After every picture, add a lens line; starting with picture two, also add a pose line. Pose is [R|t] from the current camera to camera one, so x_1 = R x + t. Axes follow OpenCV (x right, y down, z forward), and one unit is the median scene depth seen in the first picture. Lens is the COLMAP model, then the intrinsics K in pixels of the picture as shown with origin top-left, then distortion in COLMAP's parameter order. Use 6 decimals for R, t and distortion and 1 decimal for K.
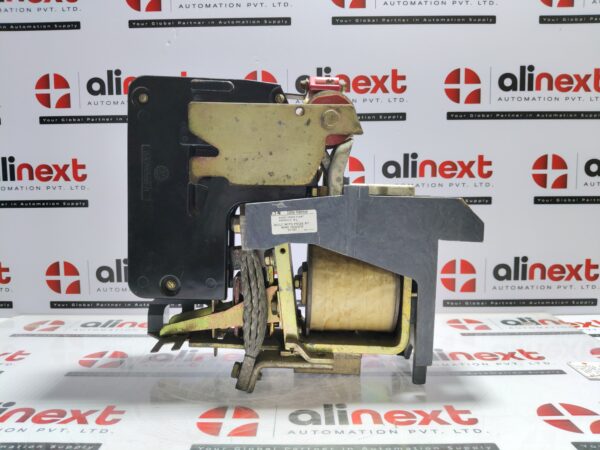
lens RADIAL K [[460.3, 0, 300.0], [0, 460.3, 225.0], [0, 0, 1]] dist [0.012820, -0.069258]
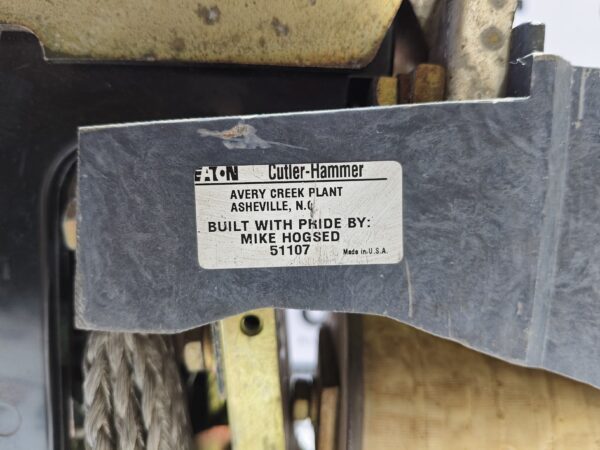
lens RADIAL K [[460.3, 0, 300.0], [0, 460.3, 225.0], [0, 0, 1]] dist [0.012820, -0.069258]
pose [[0.999687, 0.024855, 0.002882, -0.012573], [-0.024940, 0.999091, 0.034563, -0.009339], [-0.002020, -0.034624, 0.999398, 0.763487]]
